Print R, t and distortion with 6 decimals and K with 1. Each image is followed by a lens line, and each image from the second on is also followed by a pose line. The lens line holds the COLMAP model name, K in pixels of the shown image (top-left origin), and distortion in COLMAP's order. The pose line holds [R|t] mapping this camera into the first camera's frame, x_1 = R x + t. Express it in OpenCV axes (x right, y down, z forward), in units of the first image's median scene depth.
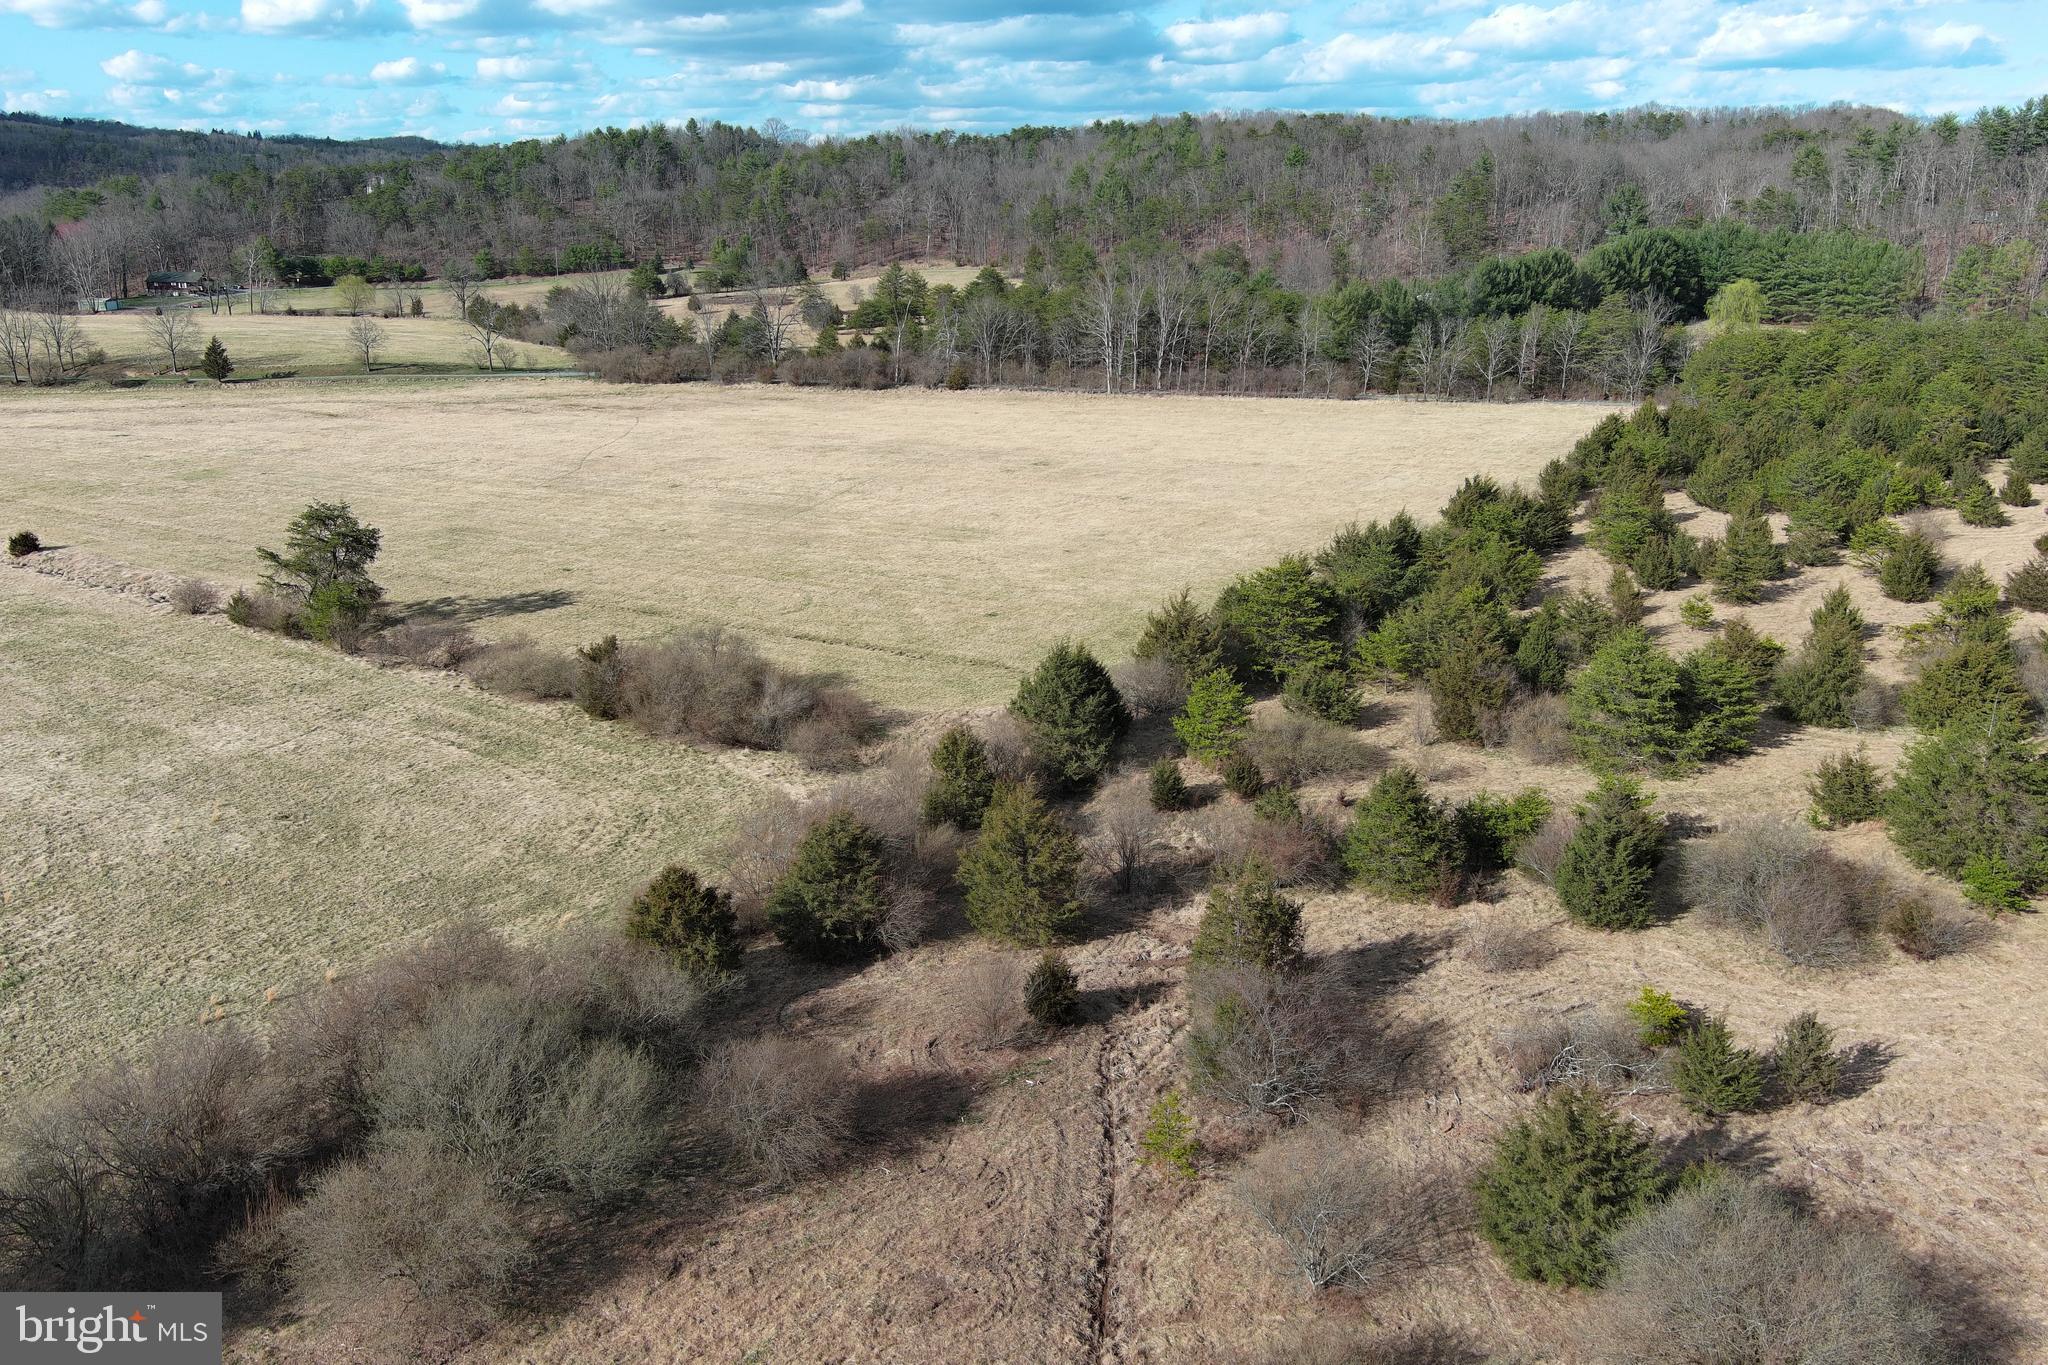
lens RADIAL K [[1578.7, 0, 1022.1], [0, 1578.7, 692.6], [0, 0, 1]] dist [0.042486, -0.062298]
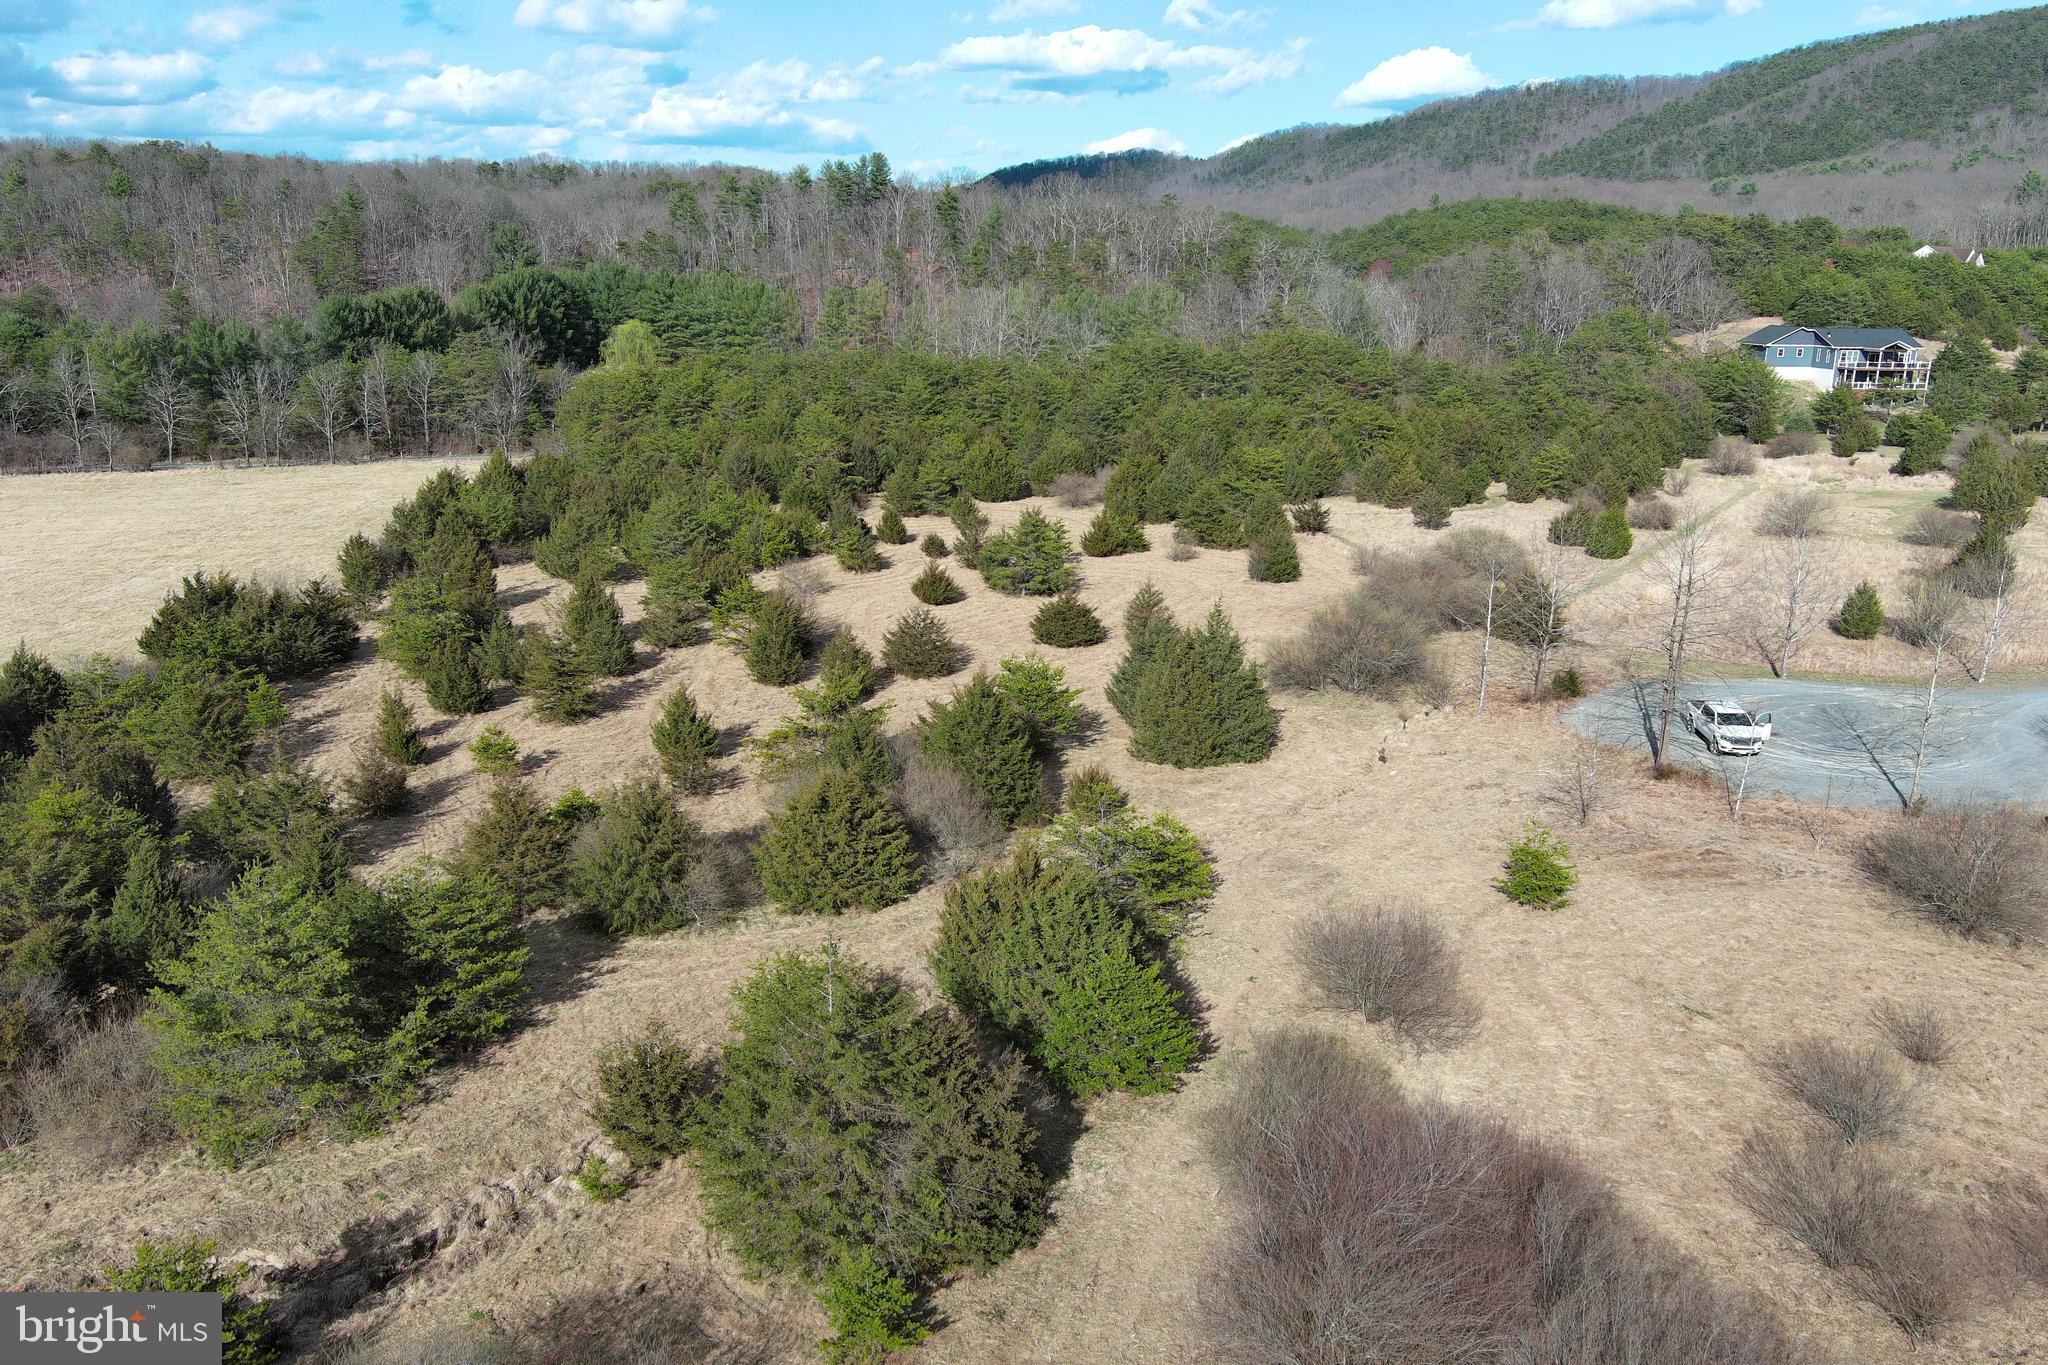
lens RADIAL K [[1578.7, 0, 1022.1], [0, 1578.7, 692.6], [0, 0, 1]] dist [0.042486, -0.062298]
pose [[0.813506, -0.142853, 0.563739, 0.207213], [0.162726, 0.986555, 0.015172, -0.044728], [-0.558327, 0.079392, 0.825813, 0.280592]]
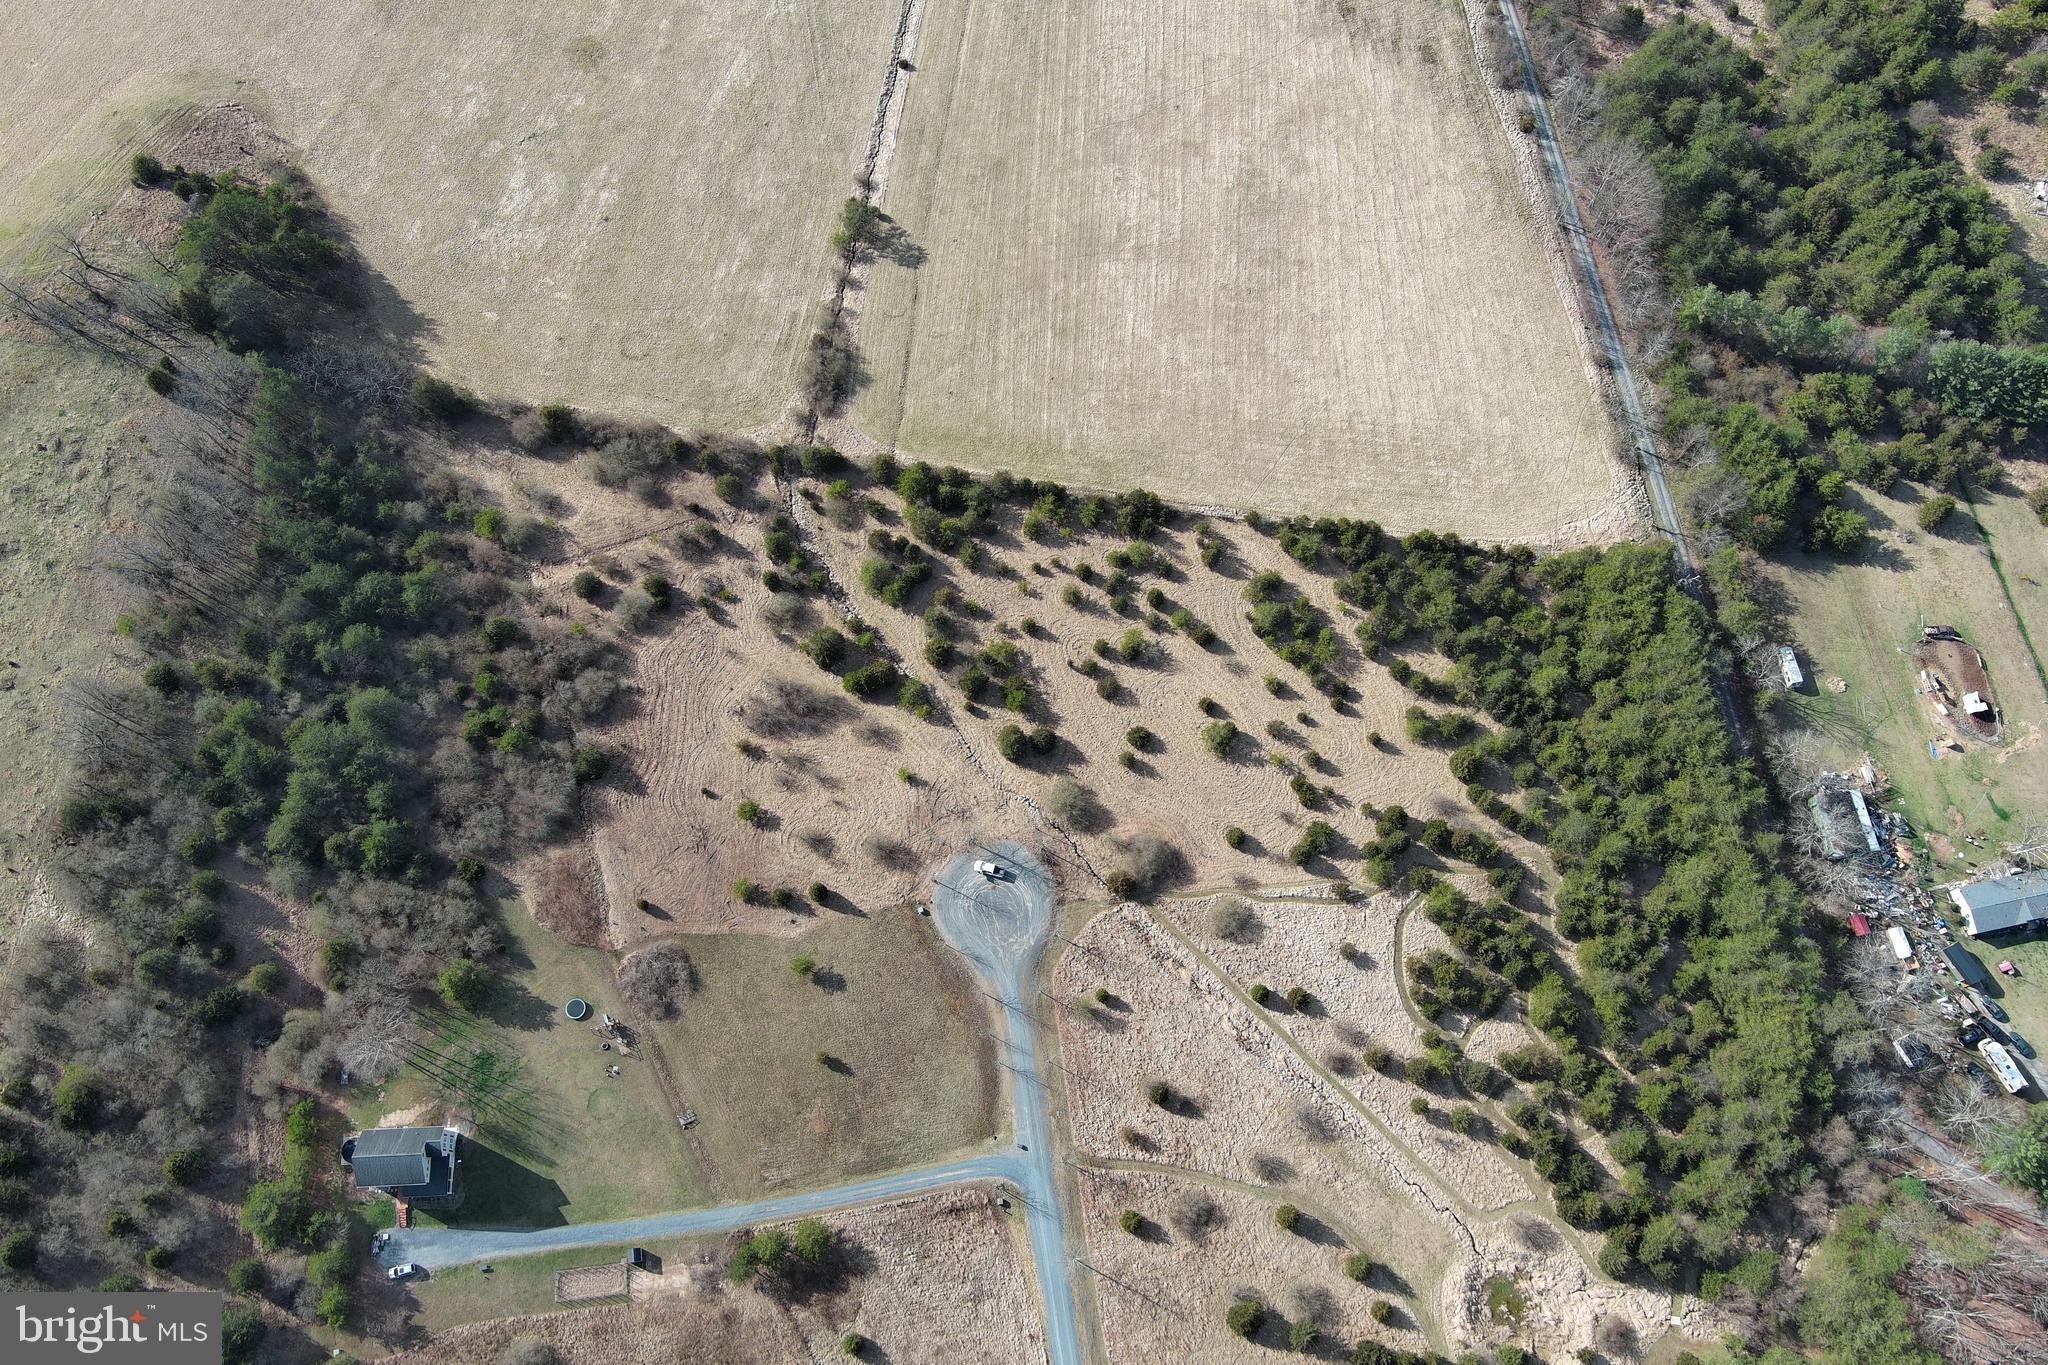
lens RADIAL K [[1578.7, 0, 1022.1], [0, 1578.7, 692.6], [0, 0, 1]] dist [0.042486, -0.062298]
pose [[0.416182, 0.853877, -0.312549, 1.381232], [-0.266889, 0.443305, 0.855717, -2.270679], [0.869231, -0.272719, 0.412385, -0.254688]]
